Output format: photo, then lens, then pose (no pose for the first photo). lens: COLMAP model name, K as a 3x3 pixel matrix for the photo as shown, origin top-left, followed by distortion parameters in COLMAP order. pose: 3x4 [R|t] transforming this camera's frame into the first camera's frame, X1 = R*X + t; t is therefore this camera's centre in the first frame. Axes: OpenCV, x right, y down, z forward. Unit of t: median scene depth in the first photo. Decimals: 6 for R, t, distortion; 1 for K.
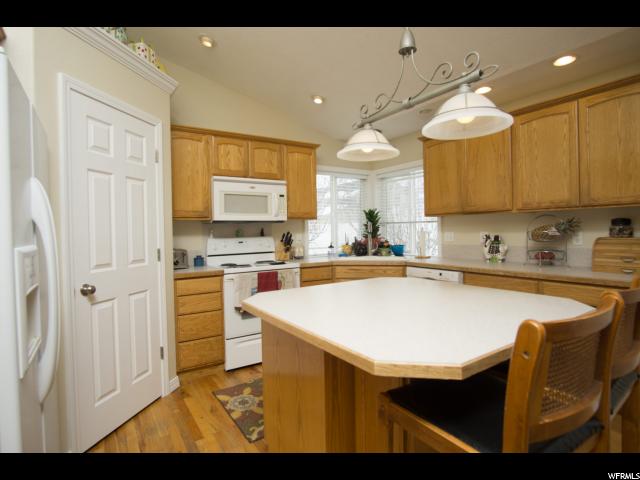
lens RADIAL K [[340.1, 0, 321.7], [0, 340.1, 233.3], [0, 0, 1]] dist [0.001429, 0.001278]
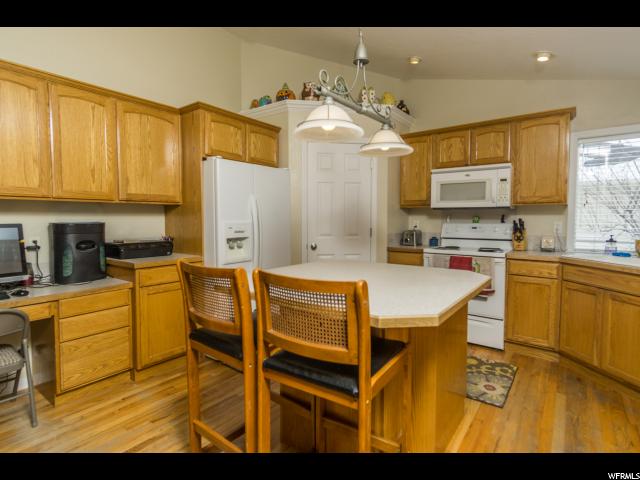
lens RADIAL K [[340.1, 0, 321.7], [0, 340.1, 233.3], [0, 0, 1]] dist [0.001429, 0.001278]
pose [[0.359489, 0.064561, -0.930913, 0.634811], [-0.015745, 0.997881, 0.063125, -0.016835], [0.933016, -0.008036, 0.359744, 0.213616]]
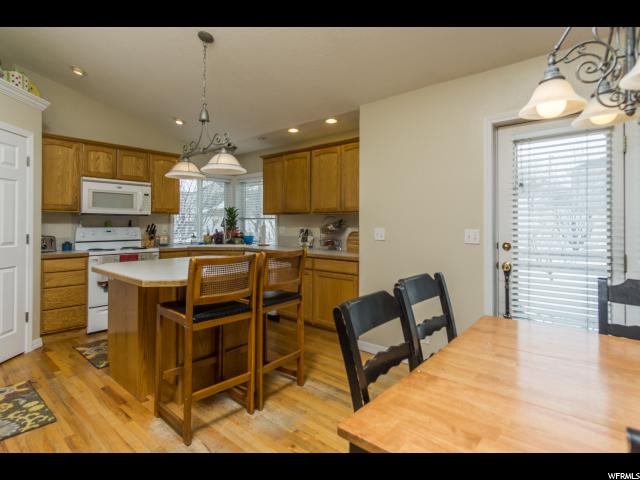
lens RADIAL K [[348.1, 0, 318.9], [0, 348.1, 221.7], [0, 0, 1]] dist [0.004289, 0.019980]
pose [[0.968553, 0.025609, 0.247488, 0.198428], [-0.021469, 0.999581, -0.019413, 0.000664], [-0.247881, 0.013489, 0.968697, -0.436219]]
